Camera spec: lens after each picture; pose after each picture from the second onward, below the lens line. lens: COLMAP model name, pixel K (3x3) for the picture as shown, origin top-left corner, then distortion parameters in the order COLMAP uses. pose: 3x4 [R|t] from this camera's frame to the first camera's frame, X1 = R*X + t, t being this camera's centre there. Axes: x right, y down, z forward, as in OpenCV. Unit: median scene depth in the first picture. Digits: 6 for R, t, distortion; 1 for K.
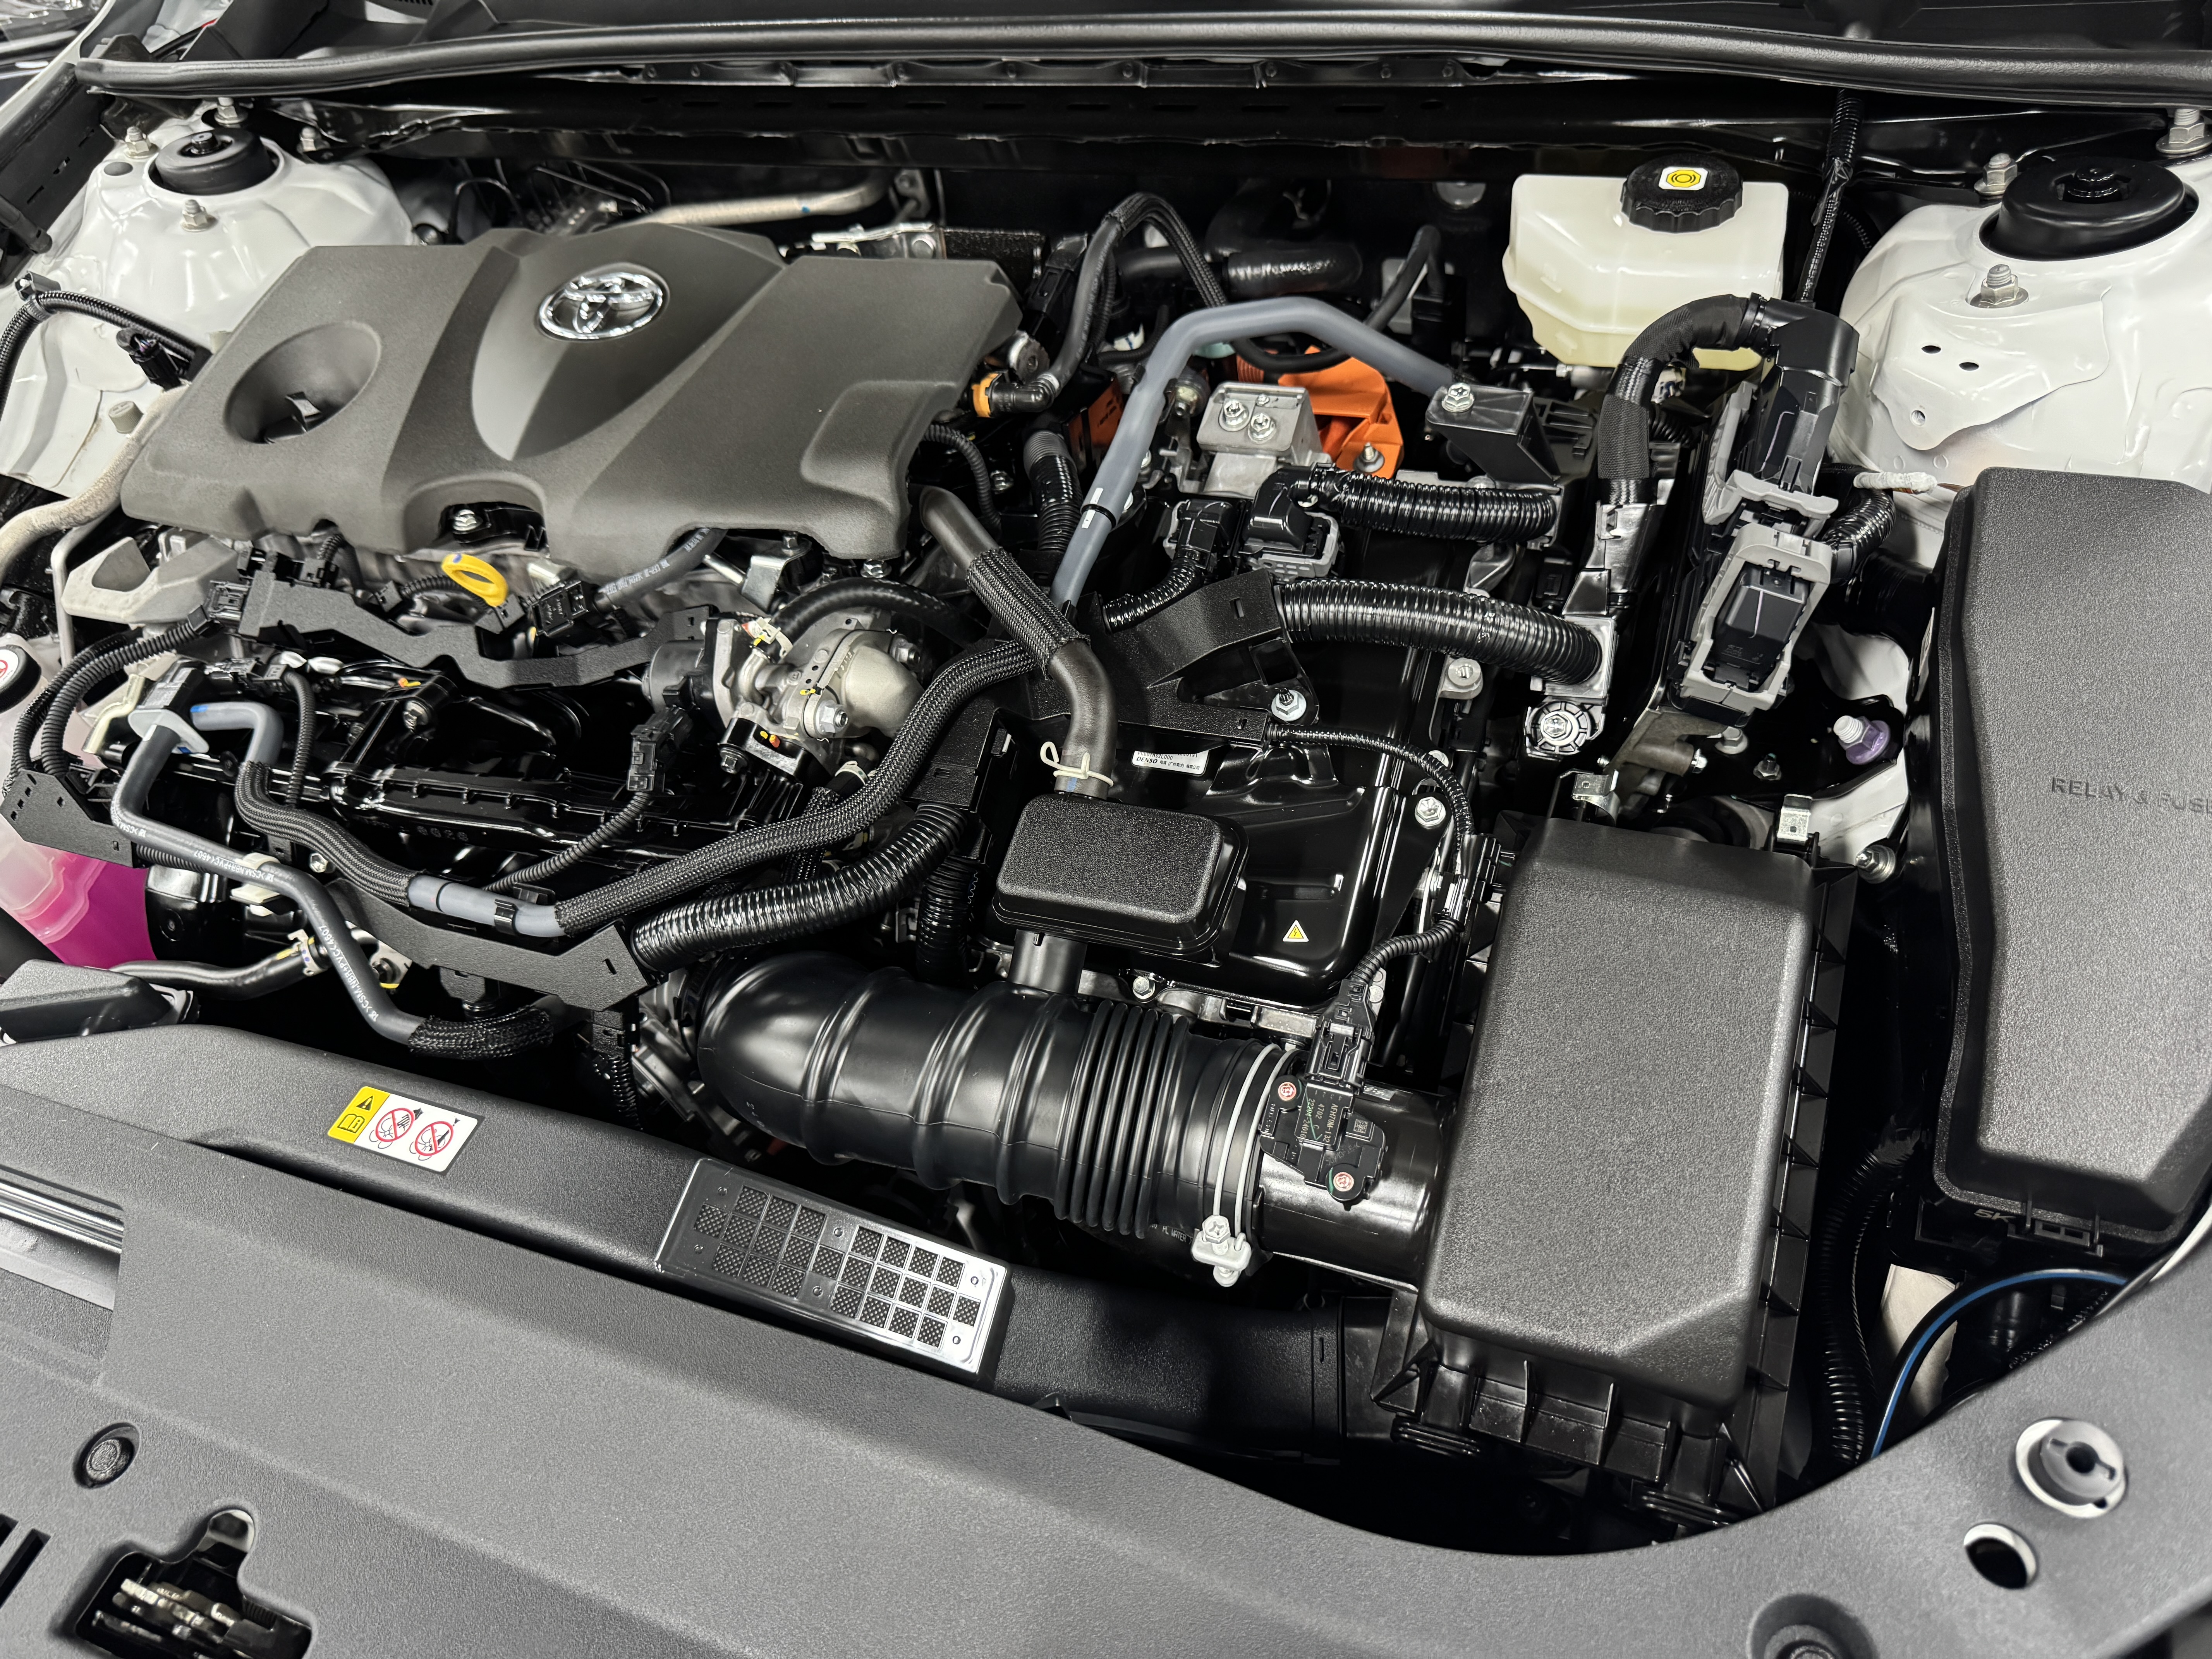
lens RADIAL K [[1600.5, 0, 1105.6], [0, 1600.5, 818.8], [0, 0, 1]] dist [0.046759, -0.060820]
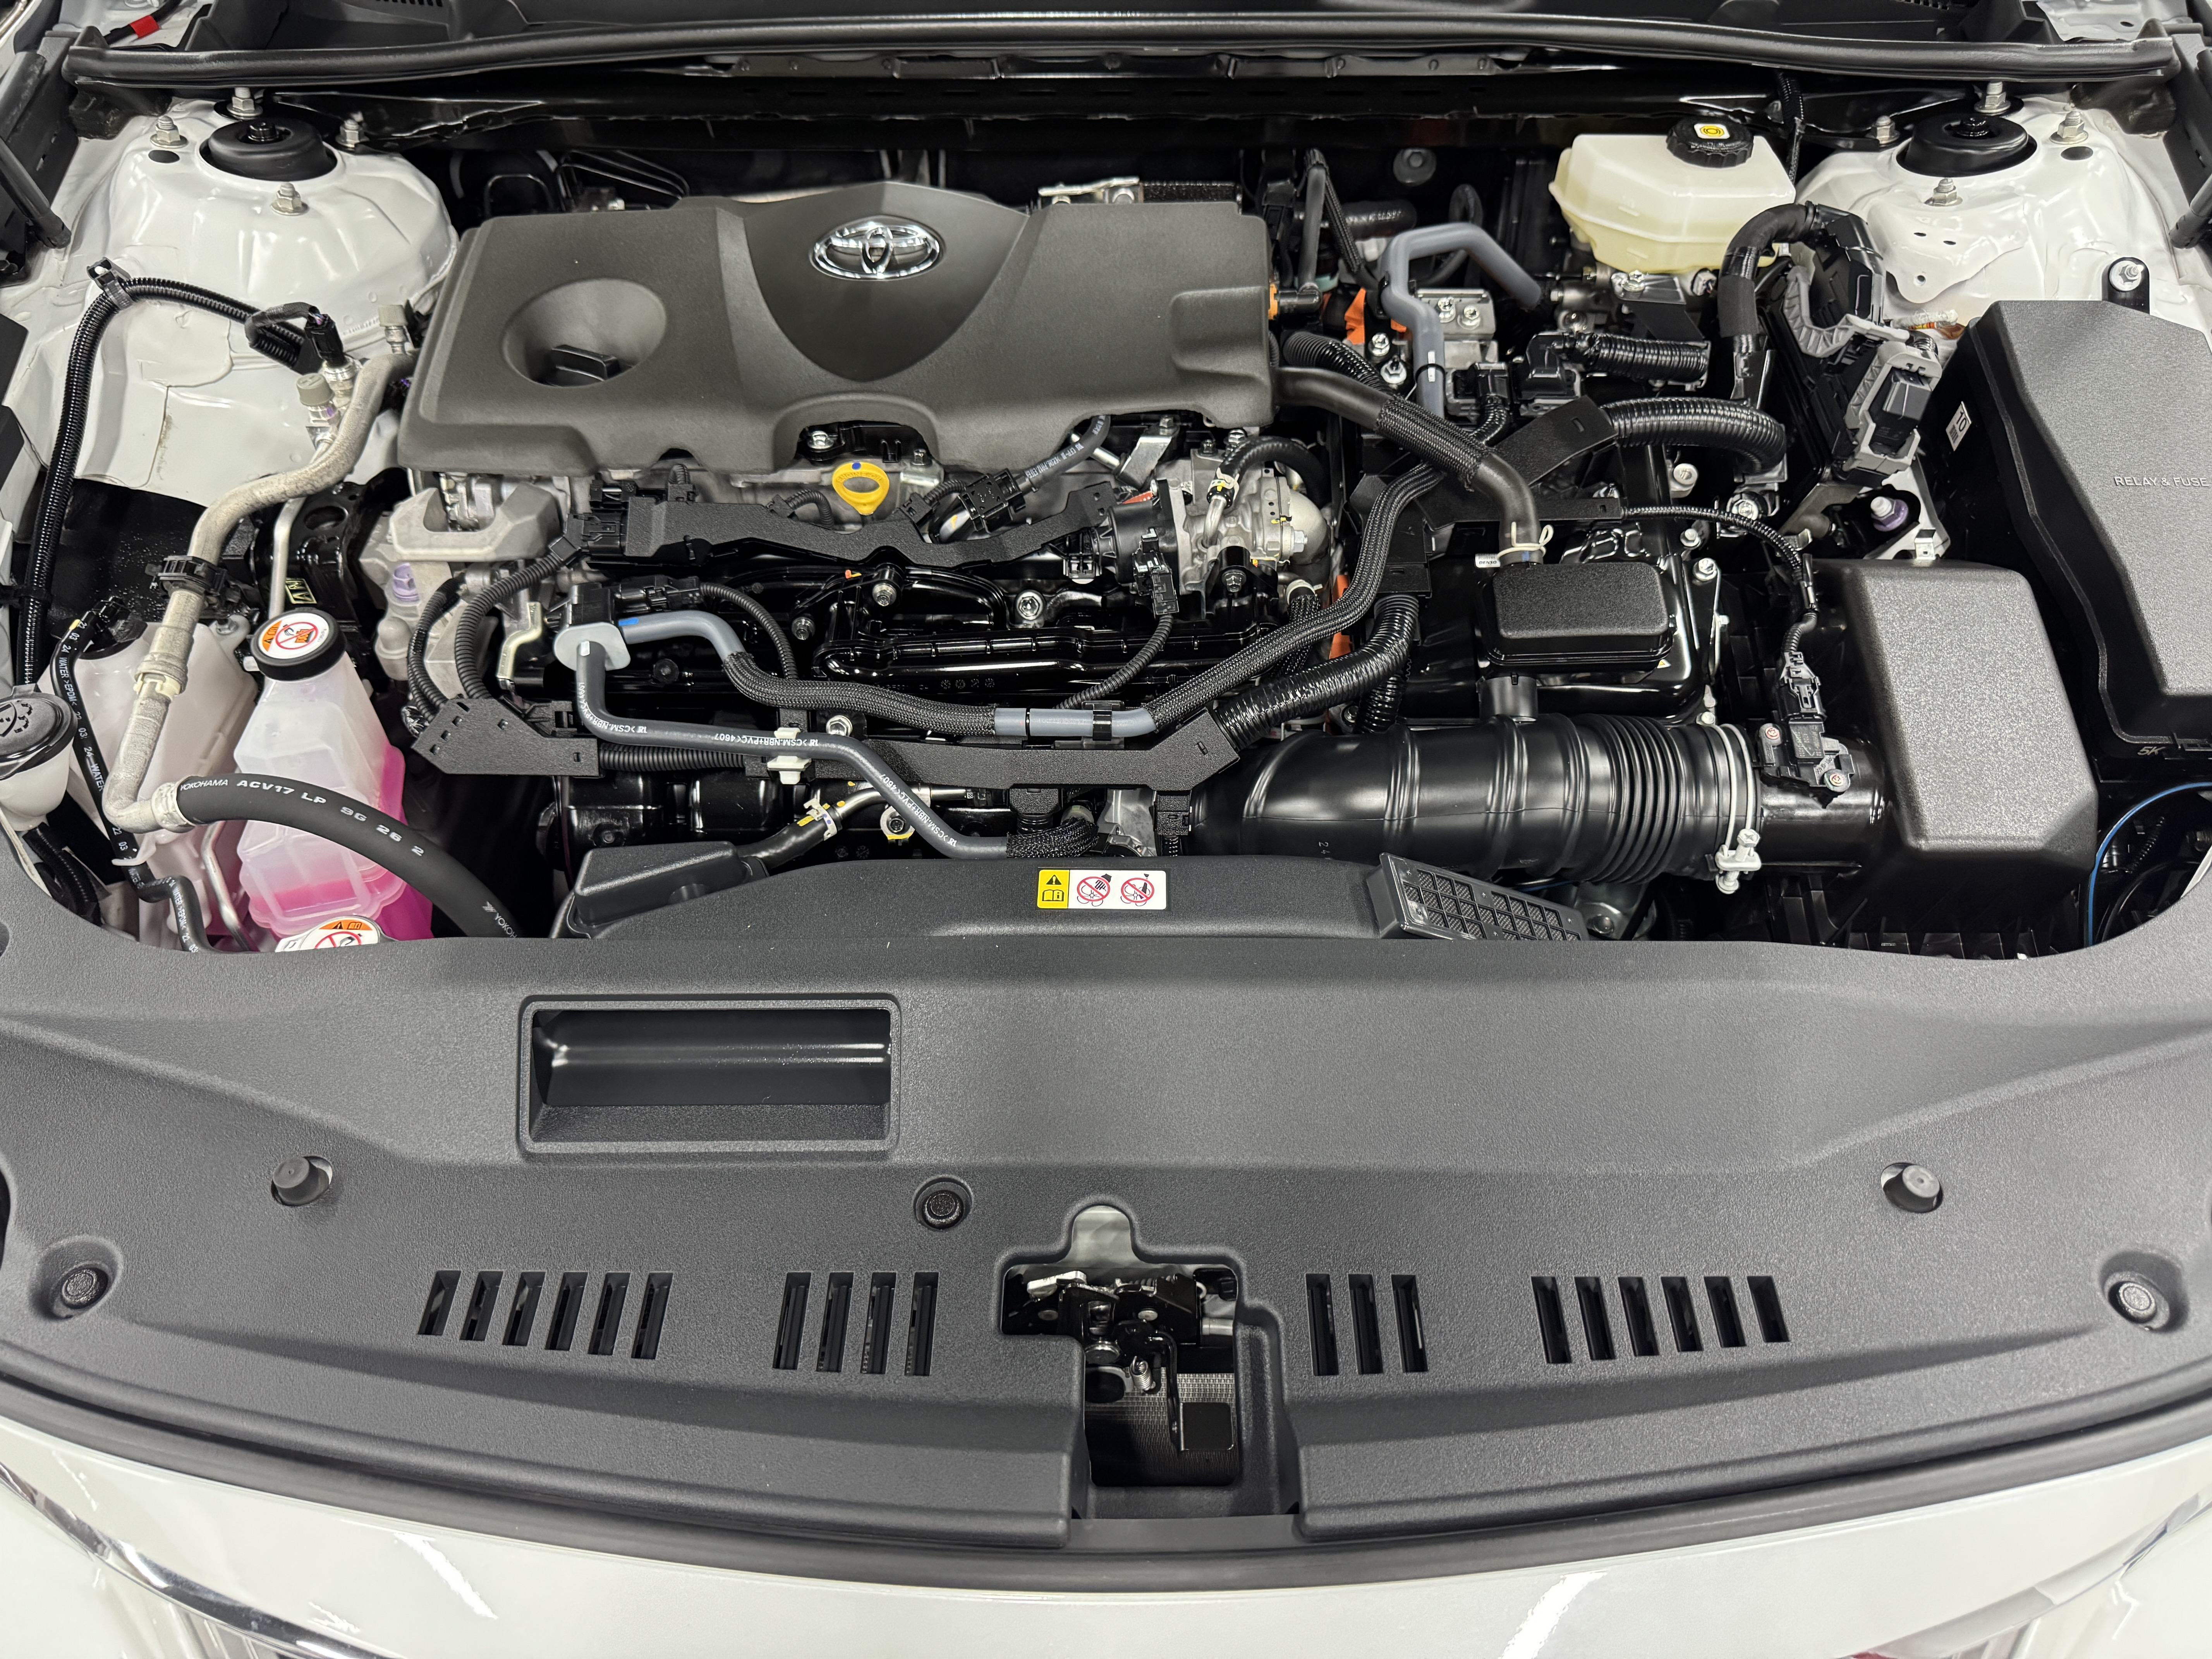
lens RADIAL K [[1600.5, 0, 1109.8], [0, 1600.5, 840.8], [0, 0, 1]] dist [0.046759, -0.060820]
pose [[0.925830, -0.144130, 0.349377, -0.697438], [0.159477, 0.987082, -0.015399, 0.146255], [-0.342644, 0.069975, 0.936856, -0.085056]]
